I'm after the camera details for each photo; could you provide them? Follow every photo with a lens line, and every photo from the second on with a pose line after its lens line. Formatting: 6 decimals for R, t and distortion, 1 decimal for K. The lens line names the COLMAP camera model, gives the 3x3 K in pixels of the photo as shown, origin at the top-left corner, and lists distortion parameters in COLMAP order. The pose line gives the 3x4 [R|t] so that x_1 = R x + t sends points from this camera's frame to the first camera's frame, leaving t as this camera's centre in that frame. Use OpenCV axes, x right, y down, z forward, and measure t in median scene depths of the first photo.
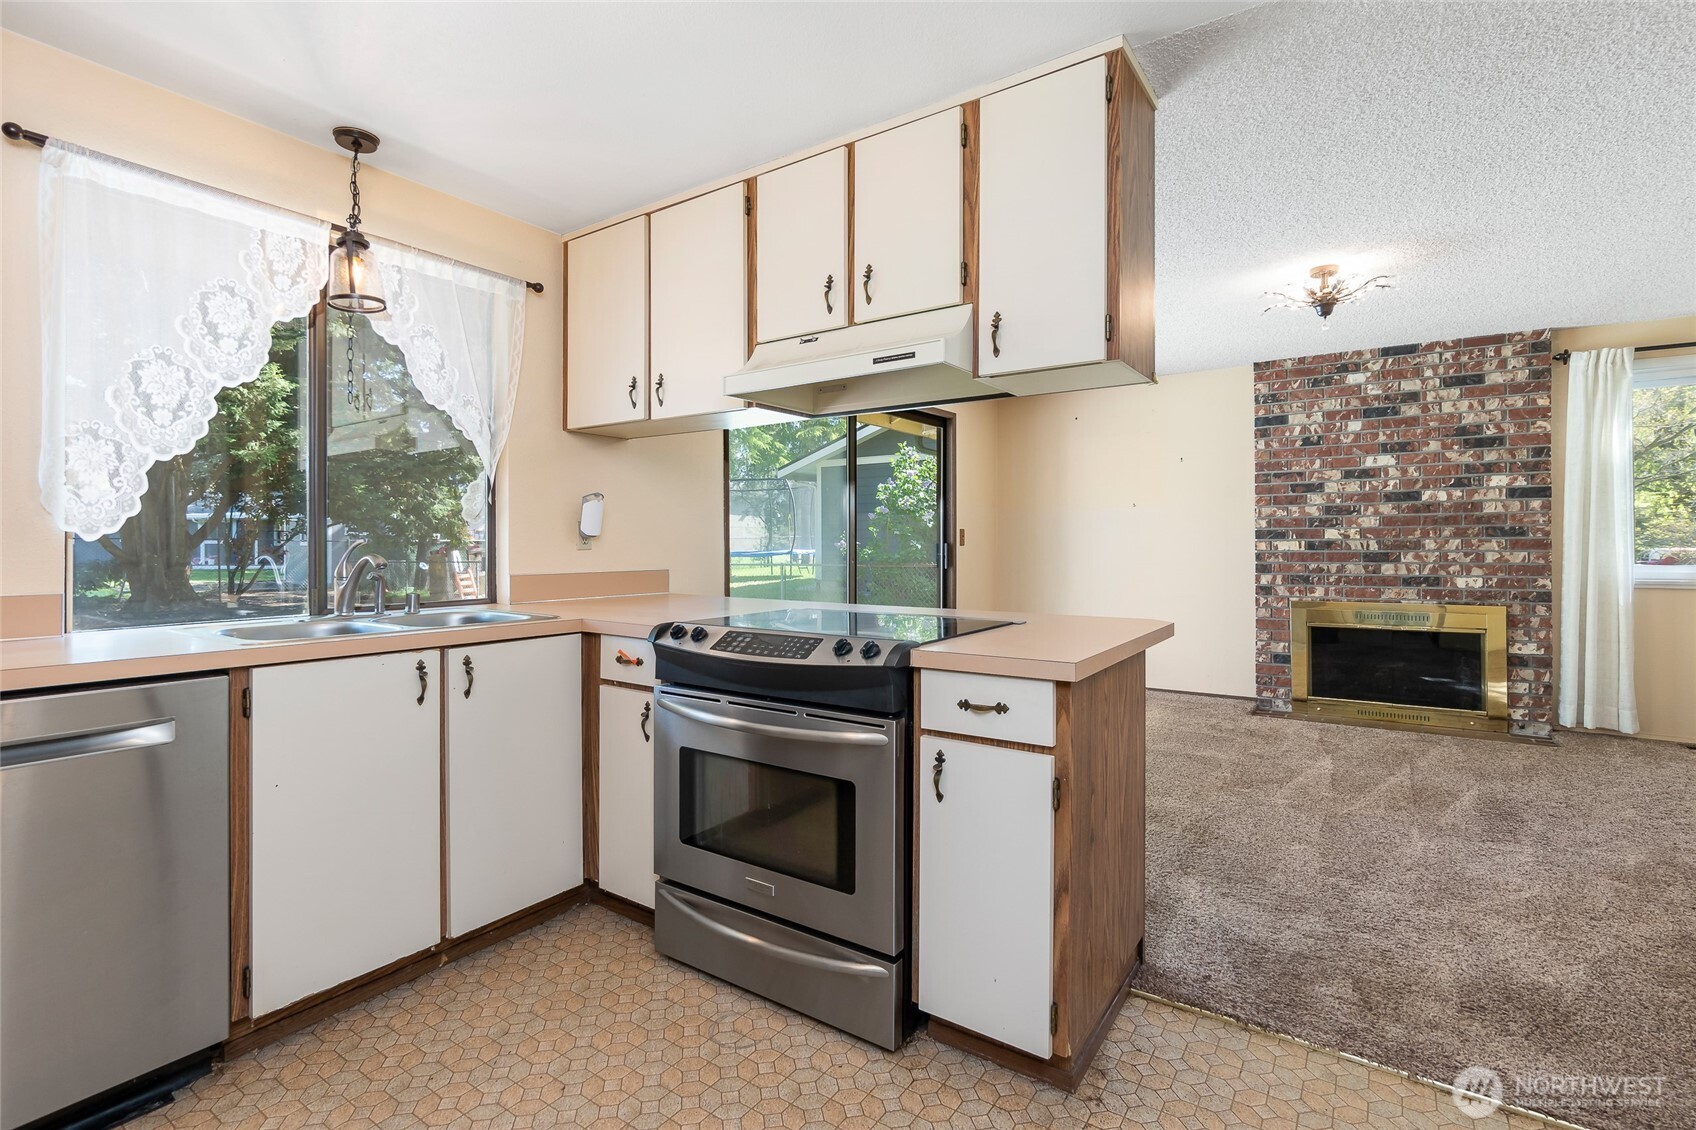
lens RADIAL K [[823.4, 0, 831.9], [0, 823.4, 539.0], [0, 0, 1]] dist [-0.003622, 0.003215]
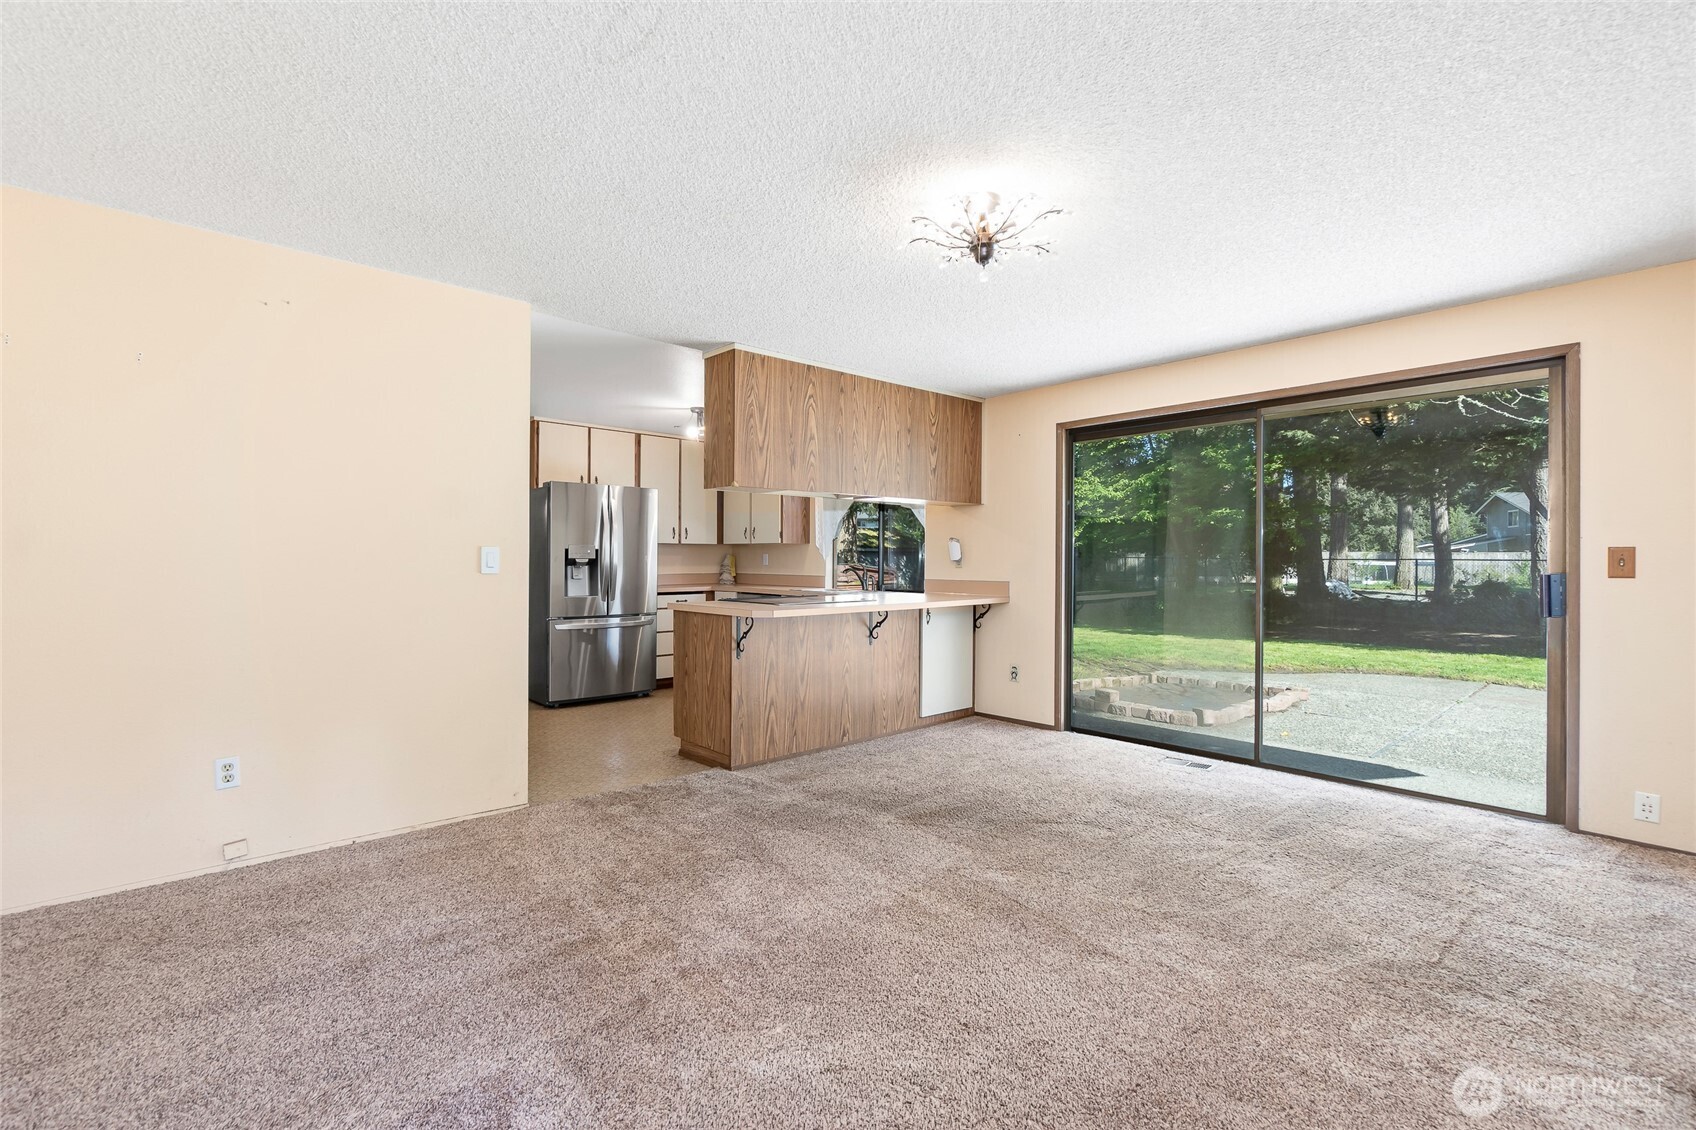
lens RADIAL K [[749.2, 0, 842.8], [0, 749.2, 562.2], [0, 0, 1]] dist [-0.007393, 0.001427]
pose [[-0.233793, 0.005459, -0.972271, 0.940968], [-0.001429, 0.999981, 0.005958, -0.006727], [0.972285, 0.002783, -0.233781, 0.771121]]
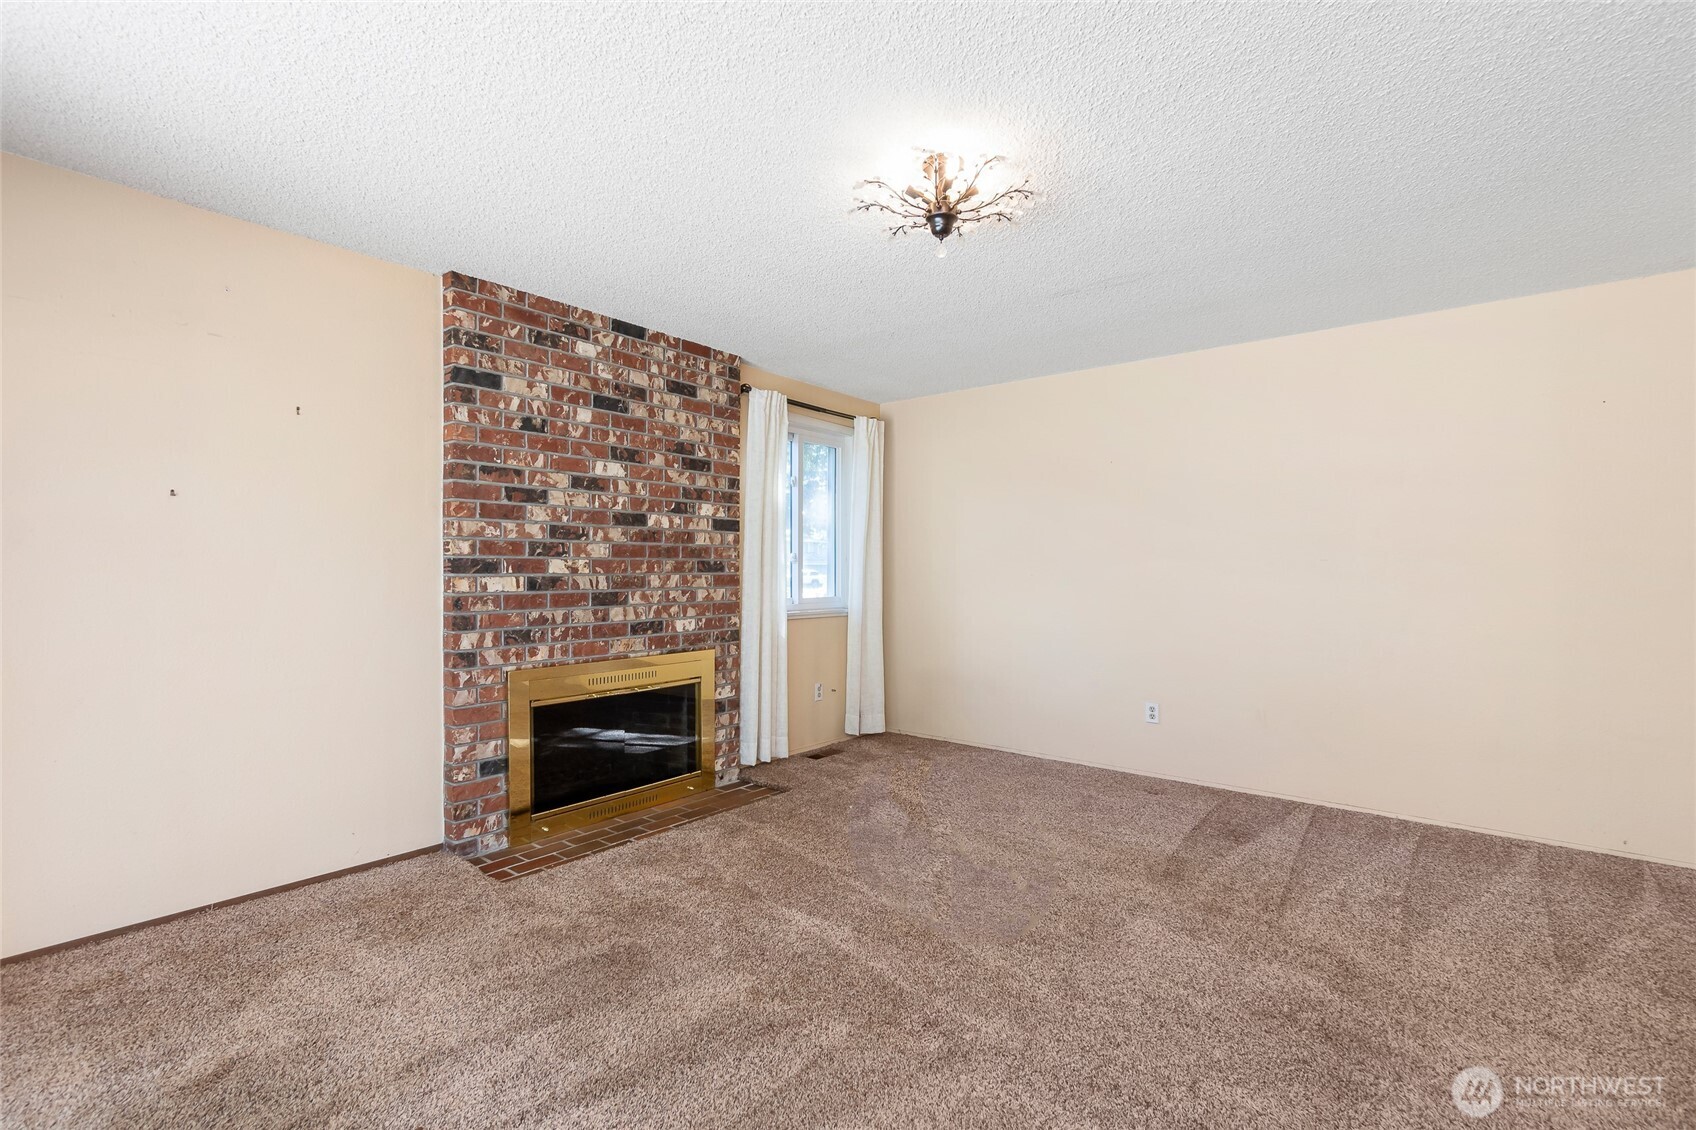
lens RADIAL K [[749.2, 0, 865.4], [0, 749.2, 570.9], [0, 0, 1]] dist [-0.007393, 0.001427]
pose [[0.074027, 0.001960, 0.997254, 0.007647], [-0.011289, 0.999936, -0.001127, -0.005037], [-0.997192, -0.011174, 0.074044, 0.757274]]
